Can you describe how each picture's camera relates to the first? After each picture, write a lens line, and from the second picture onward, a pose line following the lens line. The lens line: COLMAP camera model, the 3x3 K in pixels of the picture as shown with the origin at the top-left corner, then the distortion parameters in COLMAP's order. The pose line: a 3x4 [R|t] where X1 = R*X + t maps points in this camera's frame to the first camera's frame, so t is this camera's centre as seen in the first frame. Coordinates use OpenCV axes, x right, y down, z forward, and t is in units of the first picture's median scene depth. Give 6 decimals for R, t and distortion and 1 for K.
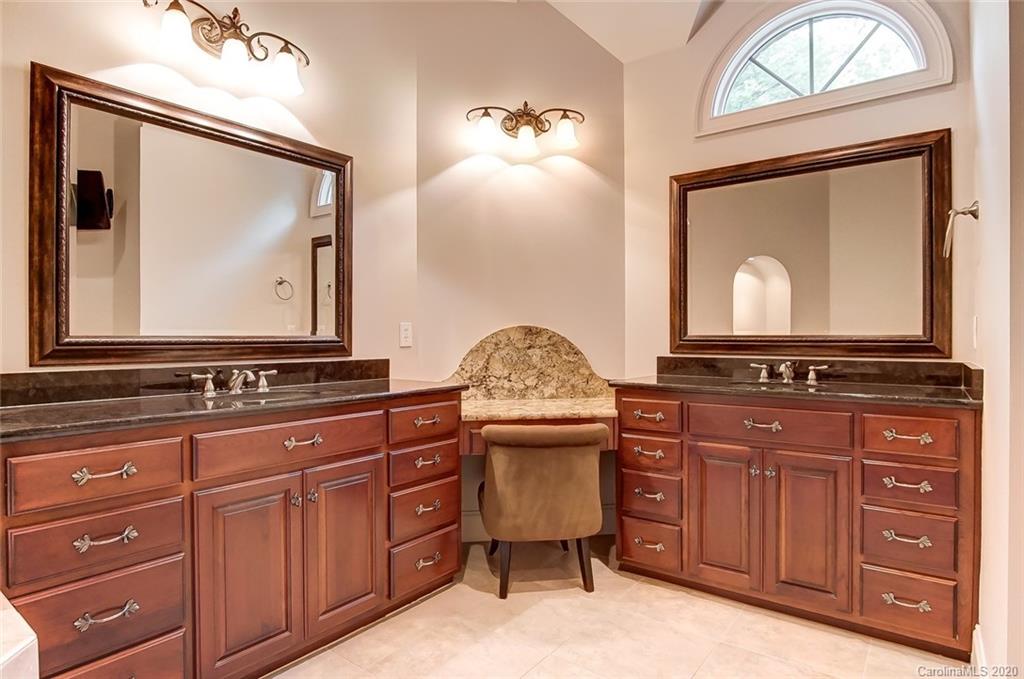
lens RADIAL K [[556.7, 0, 512.8], [0, 556.7, 340.6], [0, 0, 1]] dist [-0.027311, 0.003881]
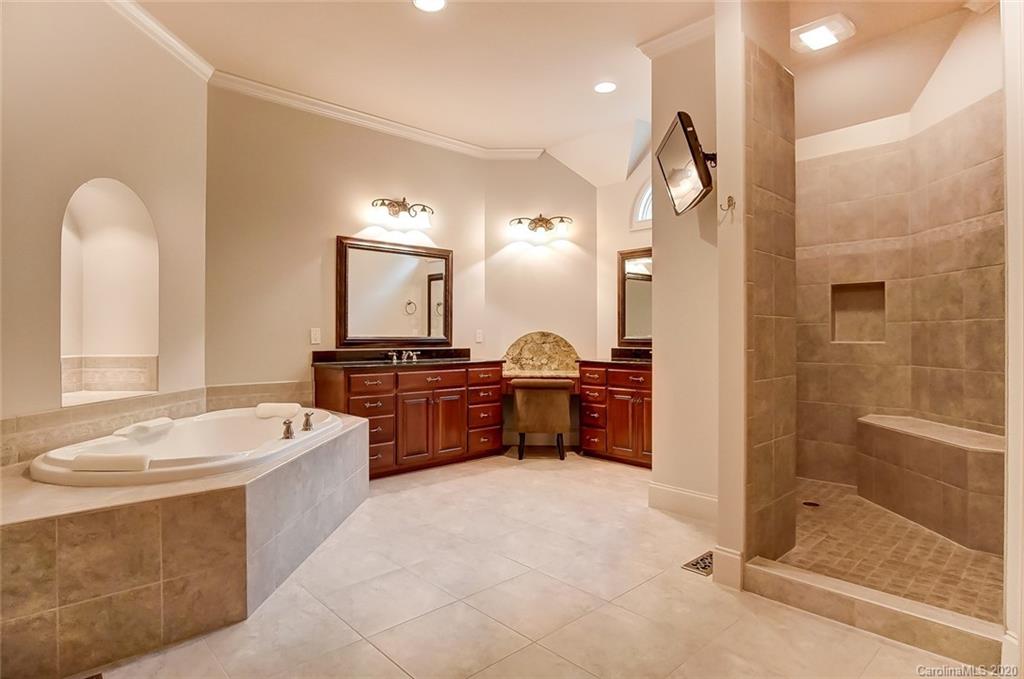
lens RADIAL K [[556.7, 0, 512.1], [0, 556.7, 338.3], [0, 0, 1]] dist [-0.027311, 0.003881]
pose [[0.984638, 0.000550, -0.174609, 0.297213], [-0.001512, 0.999984, -0.005375, 0.007170], [0.174604, 0.005556, 0.984623, -1.023257]]
